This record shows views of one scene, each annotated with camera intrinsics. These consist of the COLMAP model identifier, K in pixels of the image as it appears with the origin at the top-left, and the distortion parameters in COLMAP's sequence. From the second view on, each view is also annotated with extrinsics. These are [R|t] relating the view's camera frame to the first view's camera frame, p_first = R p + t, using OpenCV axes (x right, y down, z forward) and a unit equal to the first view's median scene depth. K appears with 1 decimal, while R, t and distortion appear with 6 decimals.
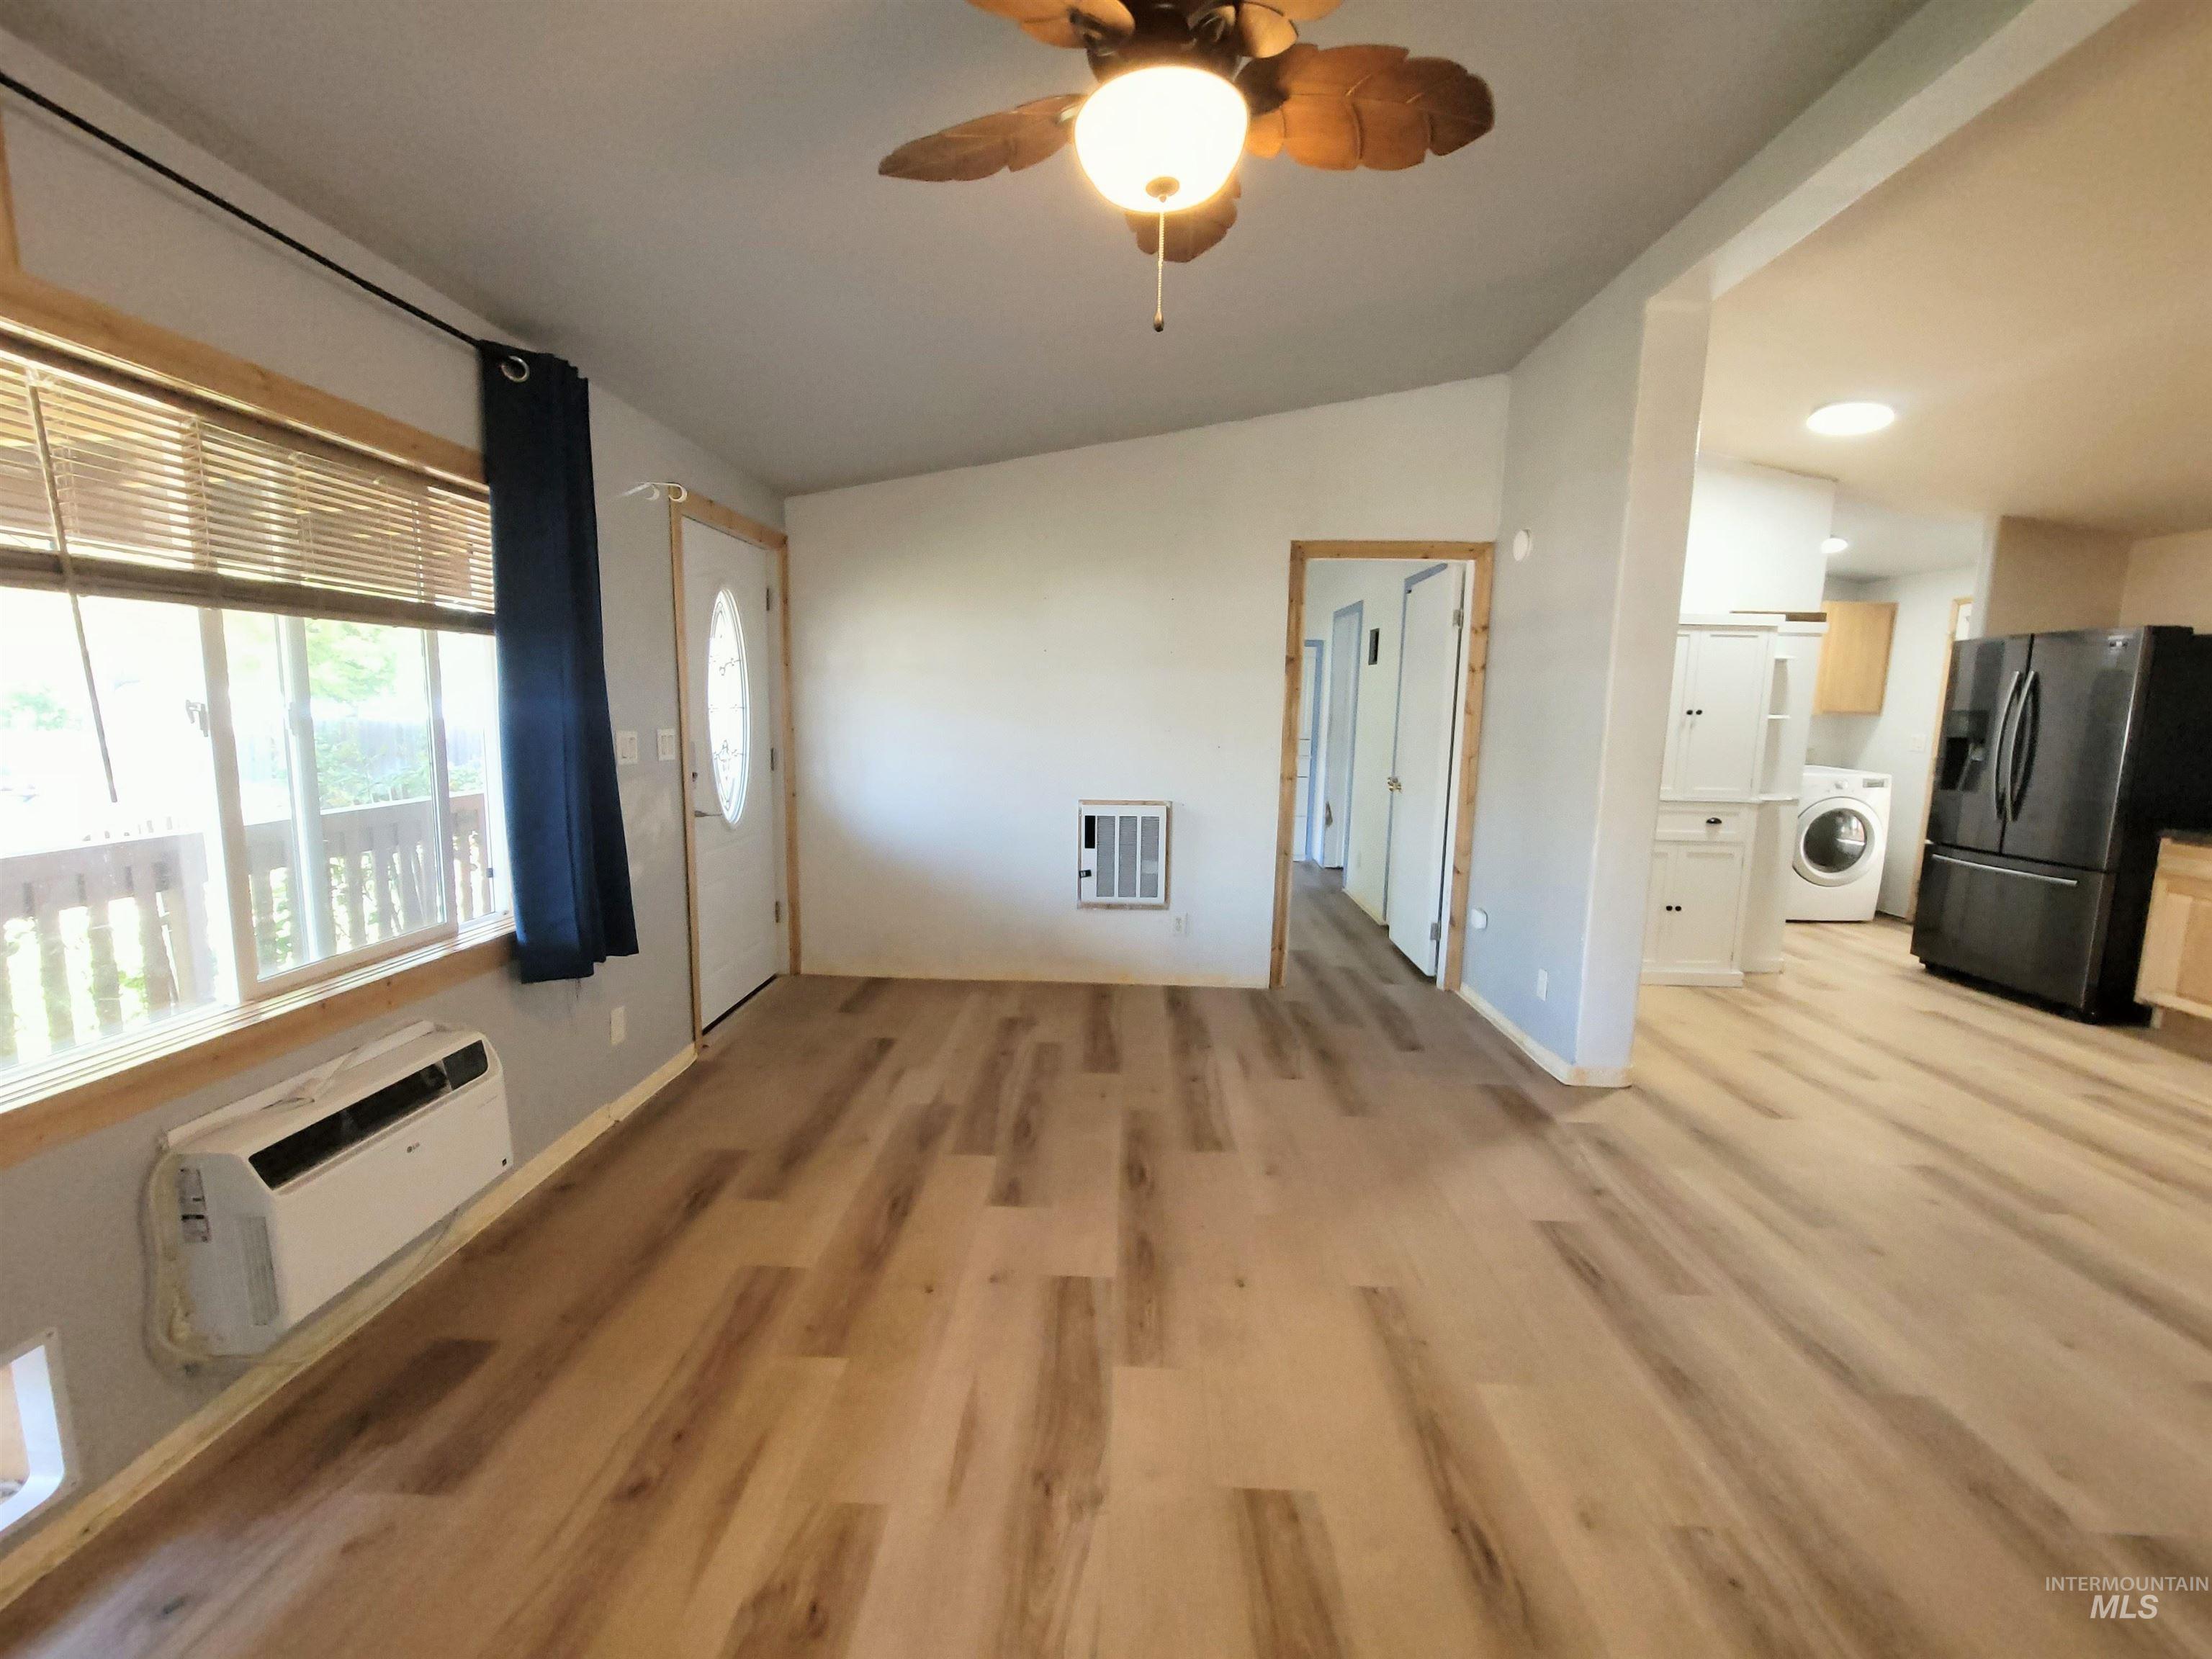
lens RADIAL K [[906.8, 0, 1103.7], [0, 906.8, 825.3], [0, 0, 1]] dist [-0.003106, 0.000181]
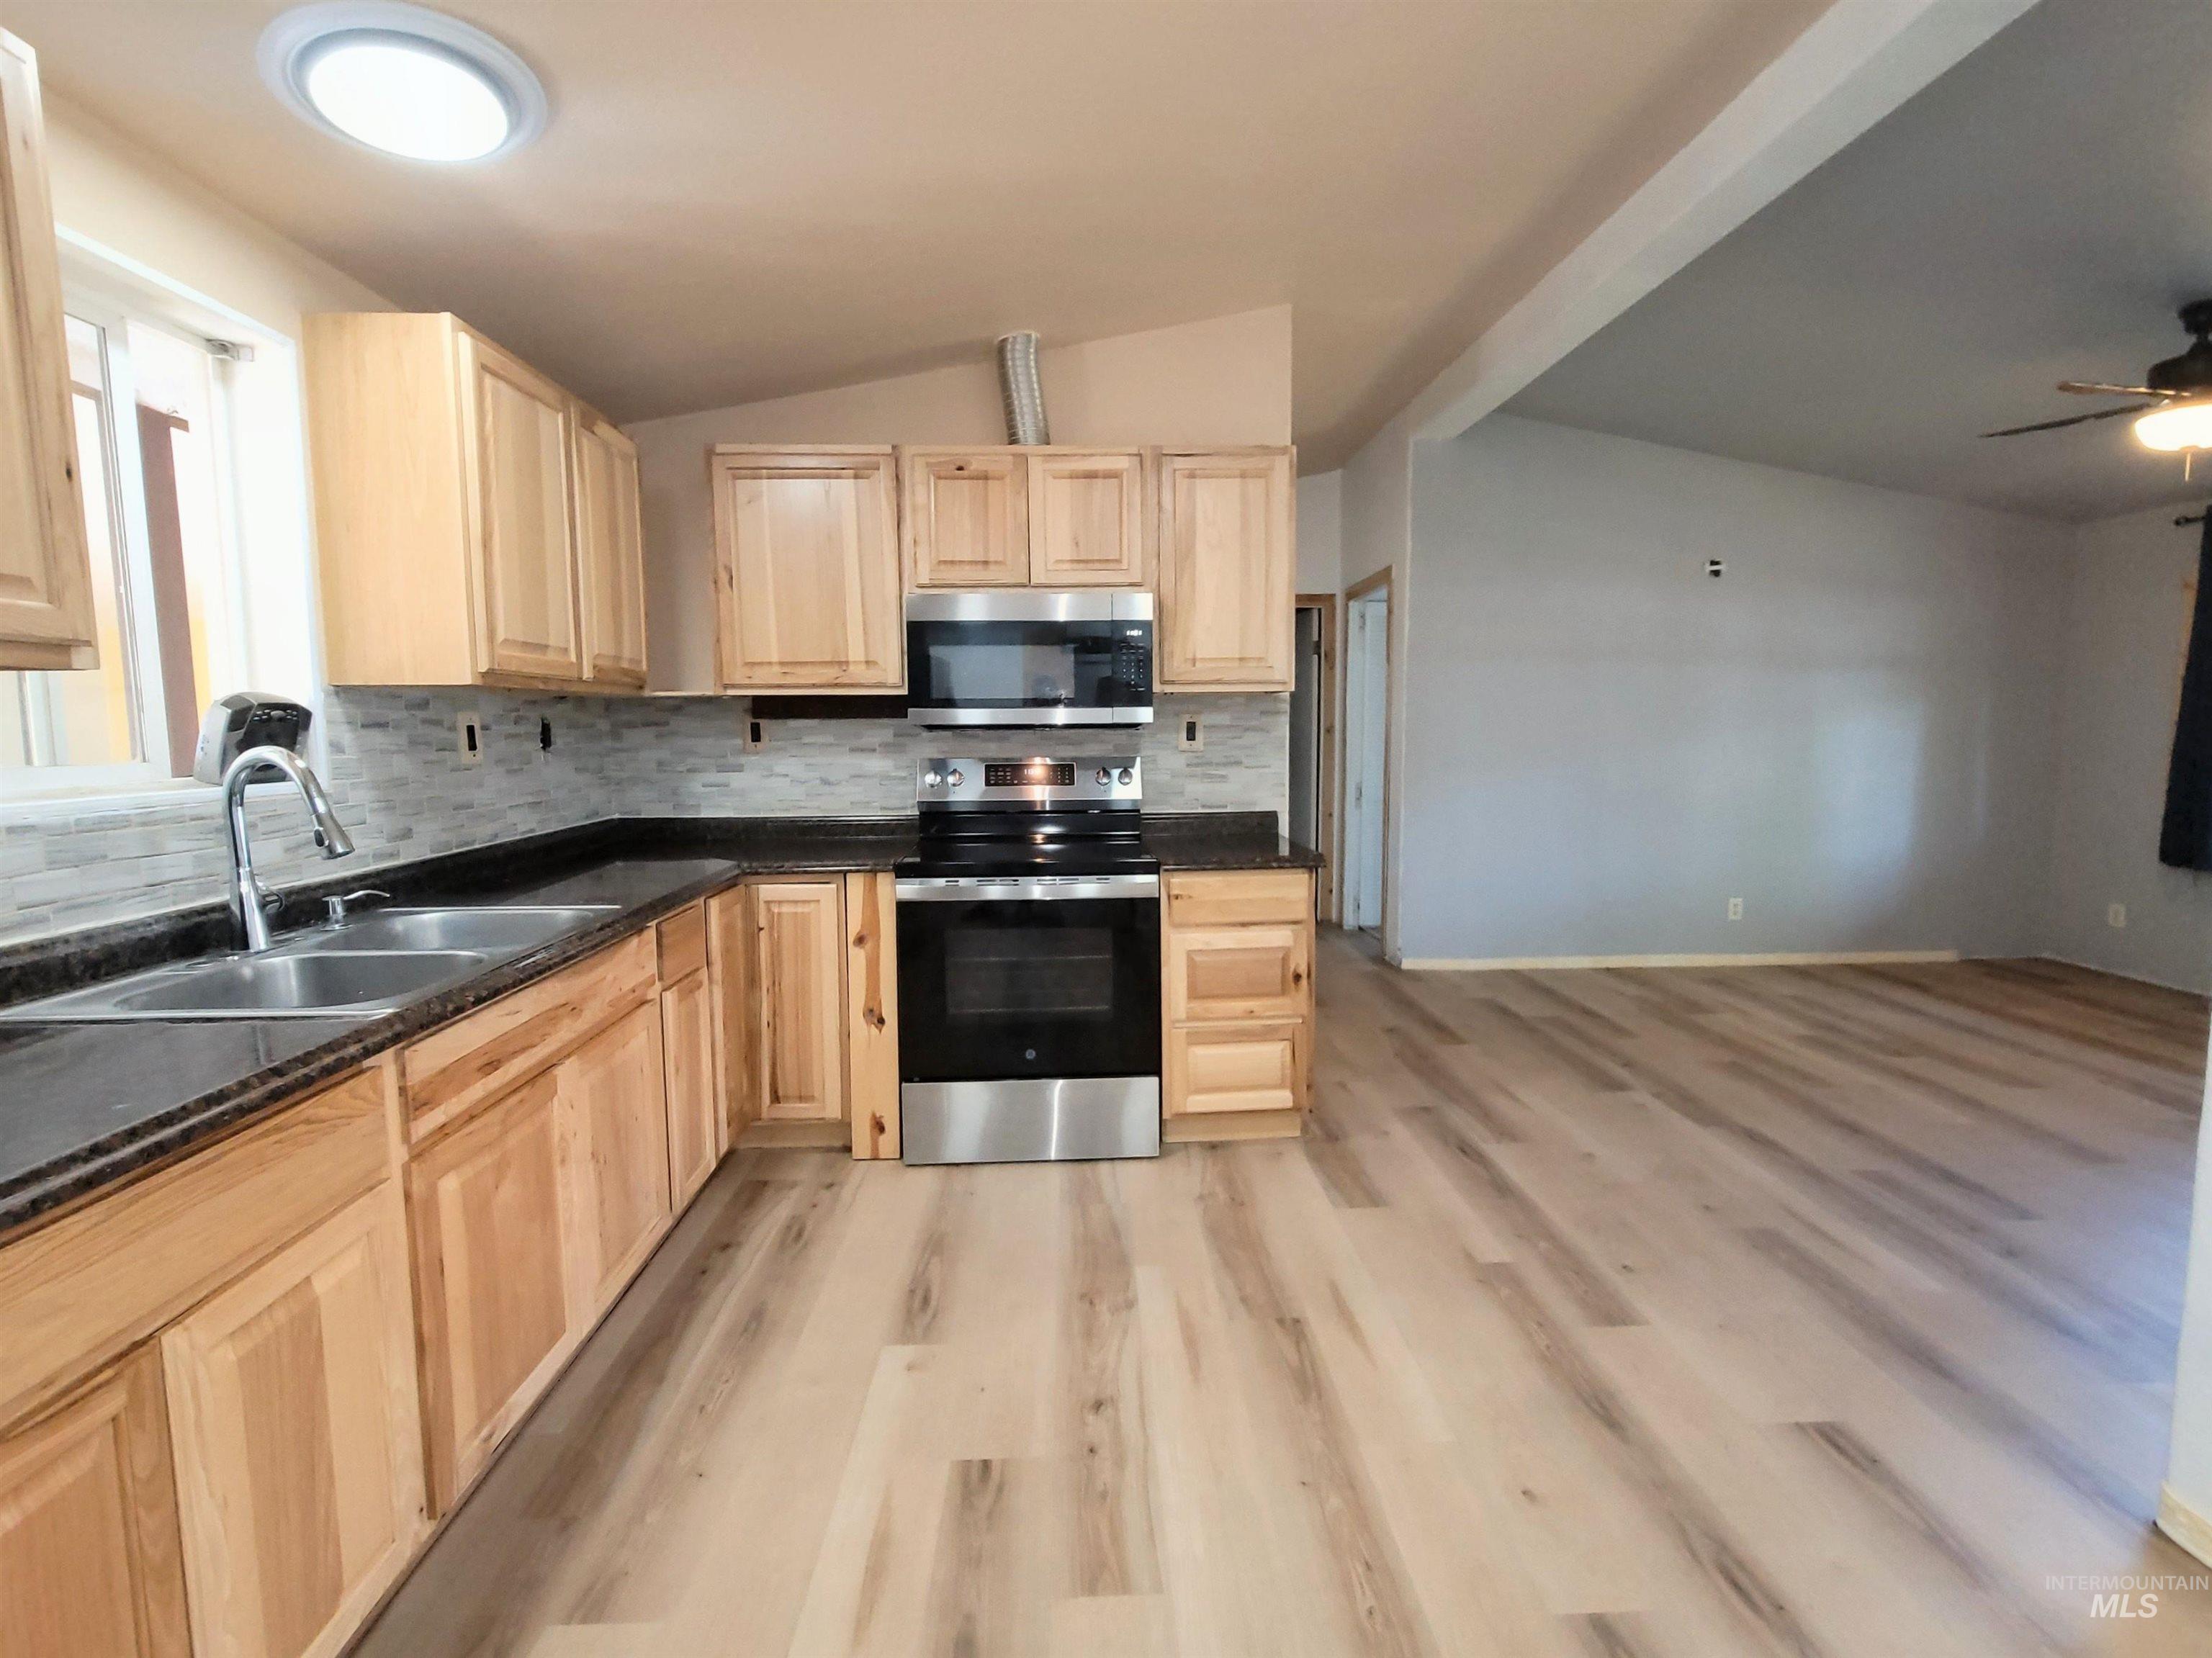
lens RADIAL K [[997.6, 0, 1099.3], [0, 997.6, 824.2], [0, 0, 1]] dist [-0.002654, 0.000115]
pose [[-0.998037, -0.004606, -0.062465, 1.147472], [-0.018592, 0.974130, 0.225221, -0.142454], [0.059811, 0.225940, -0.972303, 1.389790]]
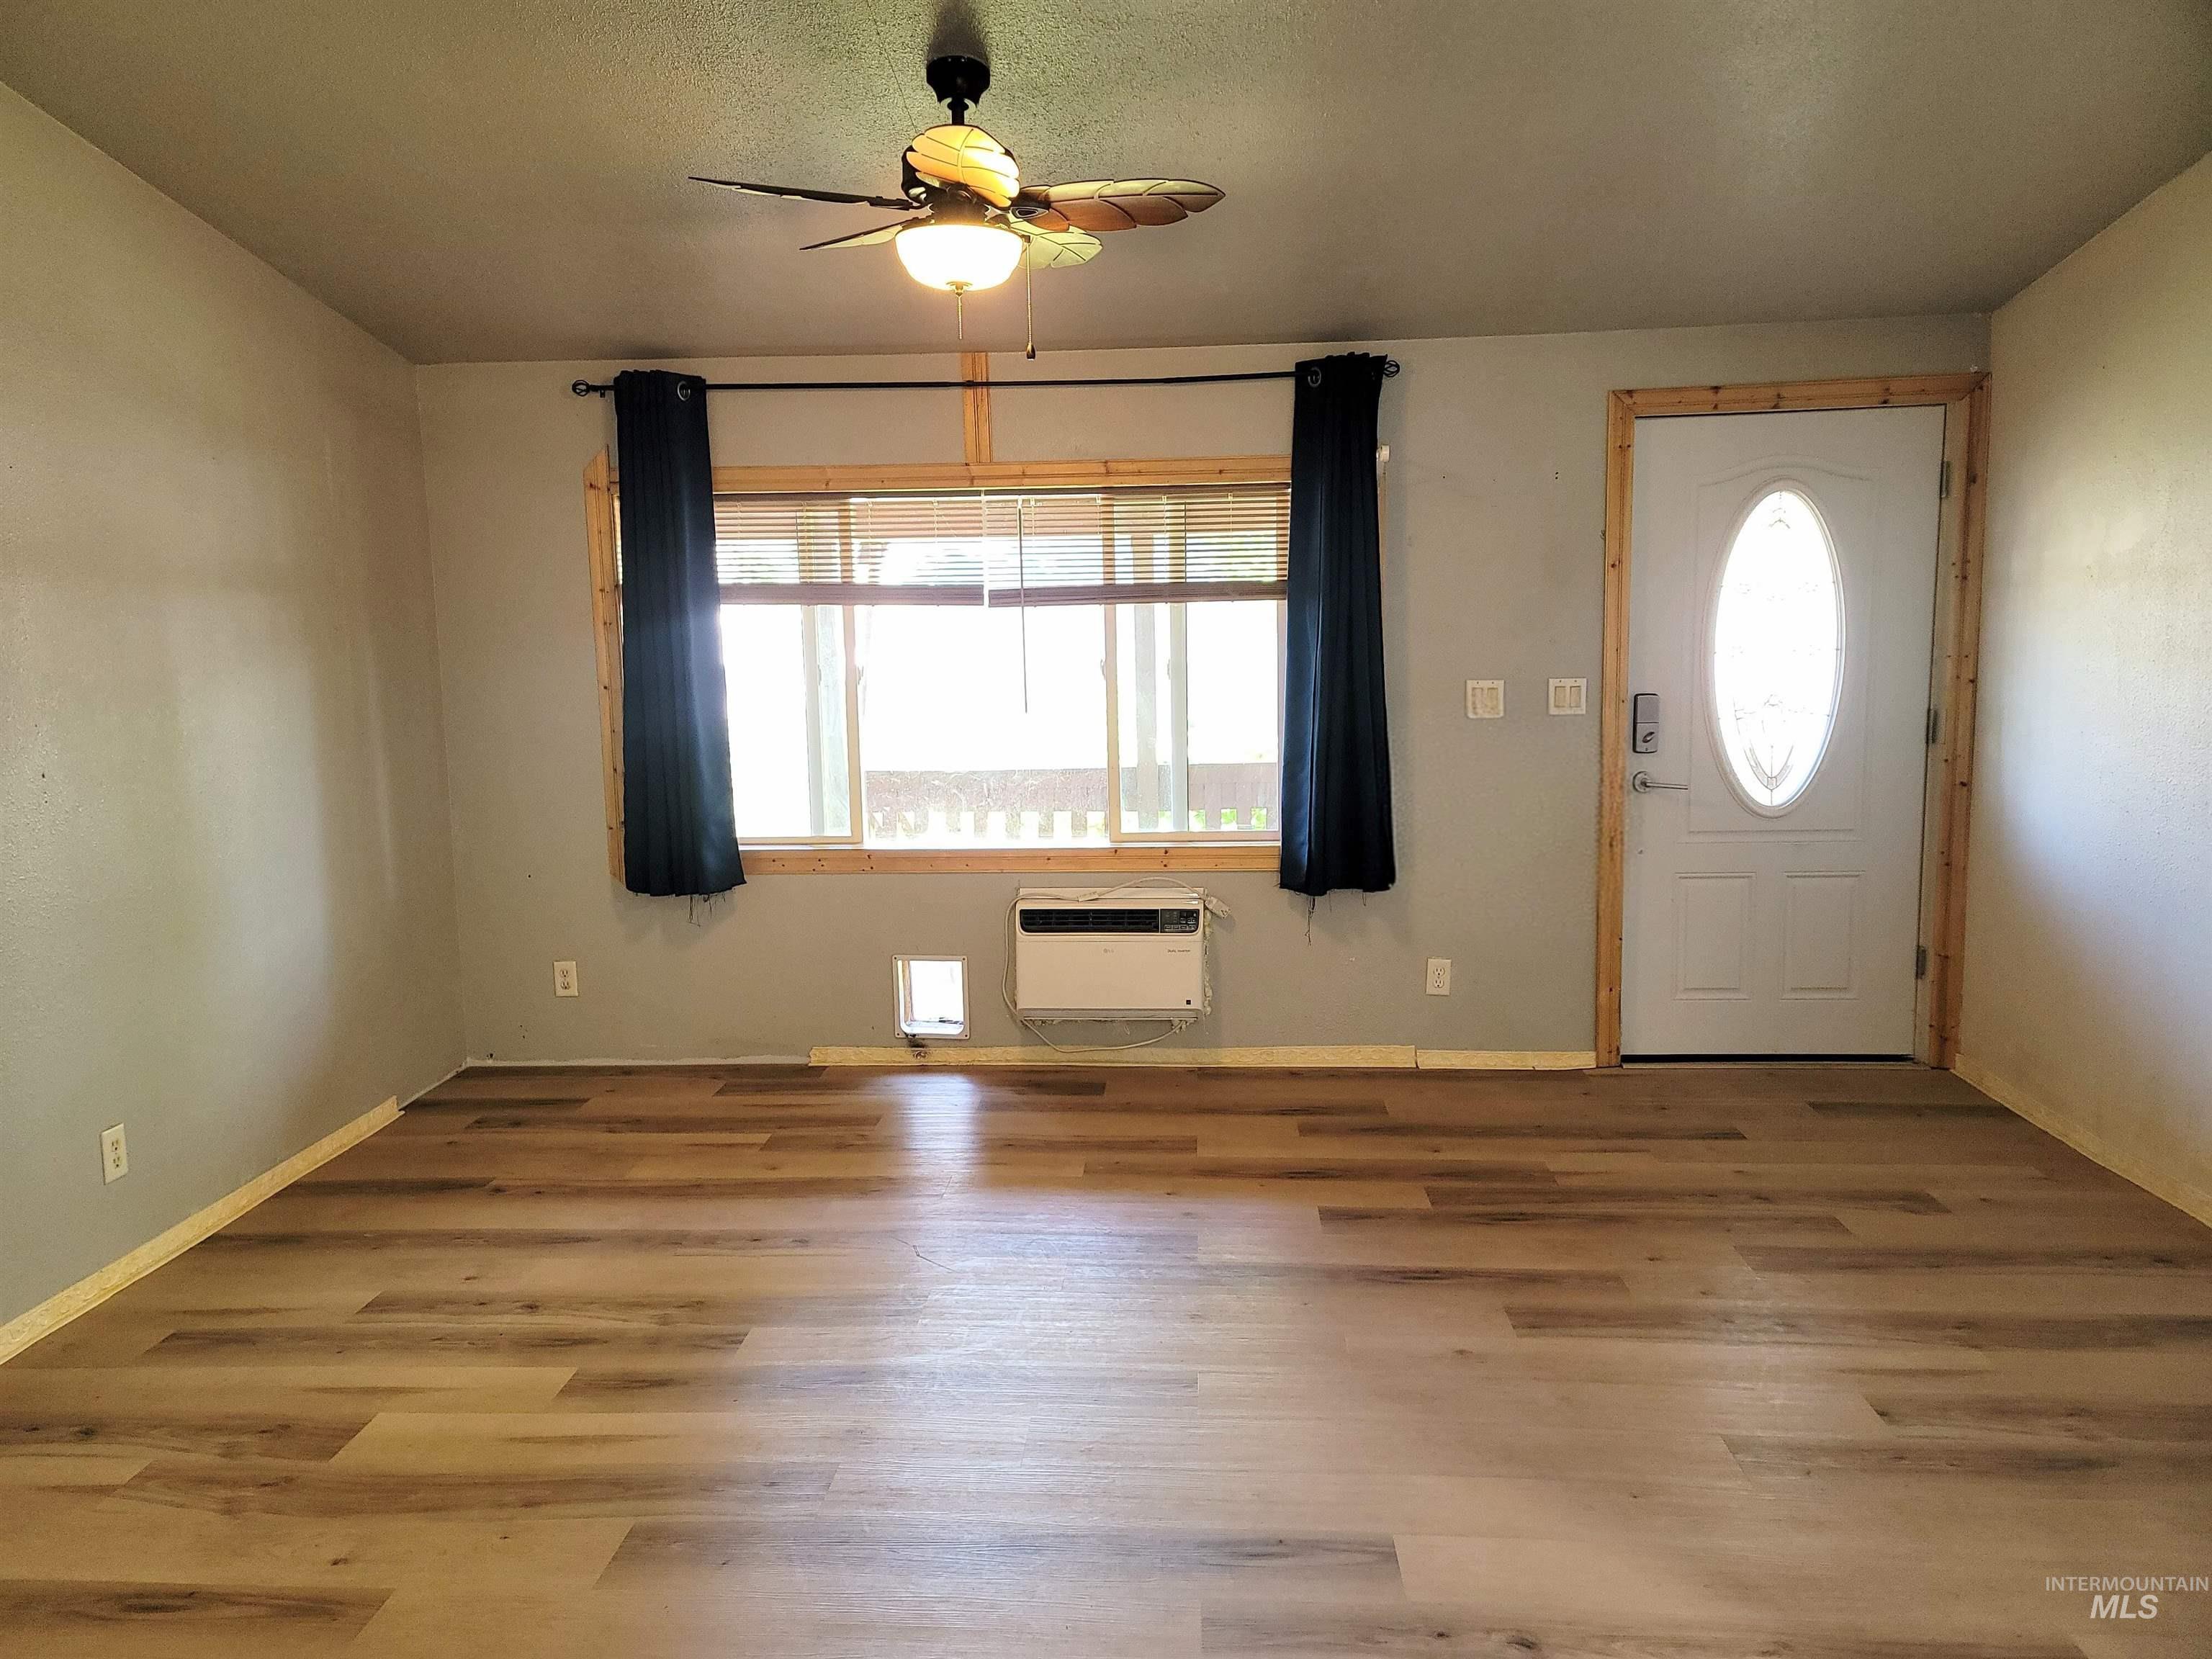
lens RADIAL K [[1619.6, 0, 1101.6], [0, 1619.6, 819.4], [0, 0, 1]] dist [0.077214, -0.049097]
pose [[-0.031140, 0.103839, -0.994106, 1.108454], [-0.110986, 0.988079, 0.106686, -0.087895], [0.993334, 0.113654, -0.019245, 0.580325]]
